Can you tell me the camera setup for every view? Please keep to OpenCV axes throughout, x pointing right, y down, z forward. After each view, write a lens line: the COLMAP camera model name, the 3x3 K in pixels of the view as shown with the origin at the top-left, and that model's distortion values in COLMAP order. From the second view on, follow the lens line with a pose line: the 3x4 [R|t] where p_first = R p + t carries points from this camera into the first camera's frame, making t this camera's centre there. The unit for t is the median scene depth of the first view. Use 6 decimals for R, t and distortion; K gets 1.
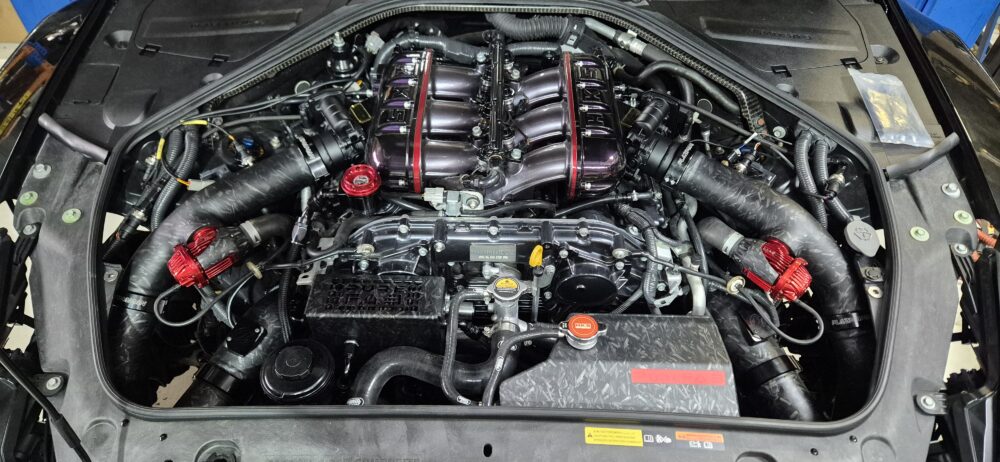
lens RADIAL K [[713.5, 0, 500.0], [0, 713.5, 231.0], [0, 0, 1]] dist [0.056105, -0.047834]
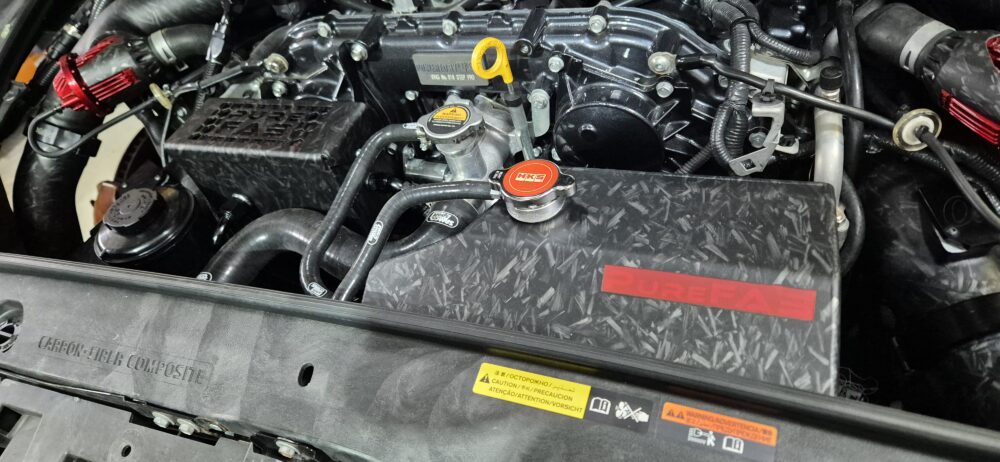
lens RADIAL K [[713.5, 0, 500.0], [0, 713.5, 231.0], [0, 0, 1]] dist [0.056105, -0.047834]
pose [[0.911817, 0.076047, -0.403494, 0.289066], [-0.061241, 0.996895, 0.049493, 0.138658], [0.406005, -0.020418, 0.913643, 0.486875]]
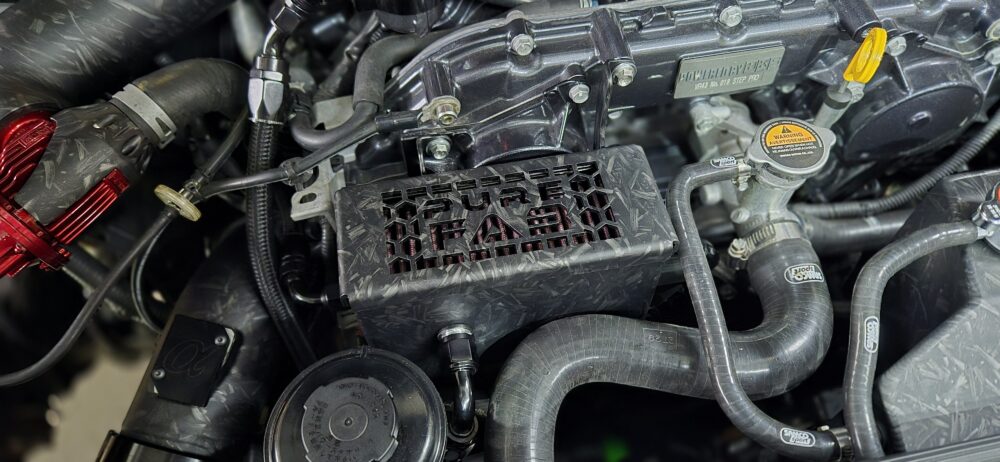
lens RADIAL K [[707.9, 0, 500.0], [0, 707.9, 231.0], [0, 0, 1]] dist [0.048179, -0.005295]
pose [[0.979276, -0.176112, 0.100017, -0.214107], [0.153584, 0.967659, 0.200122, 0.017195], [-0.132026, -0.180613, 0.974653, 0.597375]]
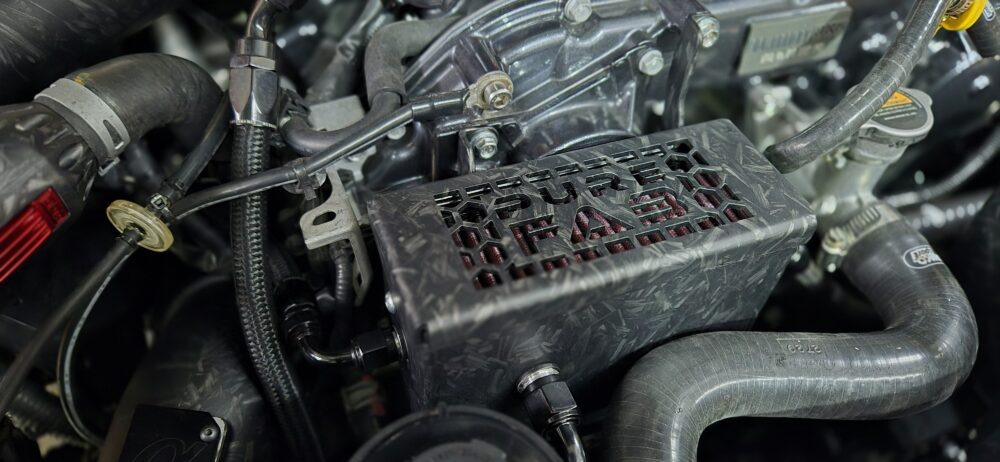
lens RADIAL K [[713.5, 0, 500.0], [0, 713.5, 231.0], [0, 0, 1]] dist [0.056105, -0.047834]
pose [[0.923130, -0.248926, 0.293032, -0.303824], [0.233001, 0.968428, 0.088646, 0.061606], [-0.305846, -0.013555, 0.951984, 0.706443]]
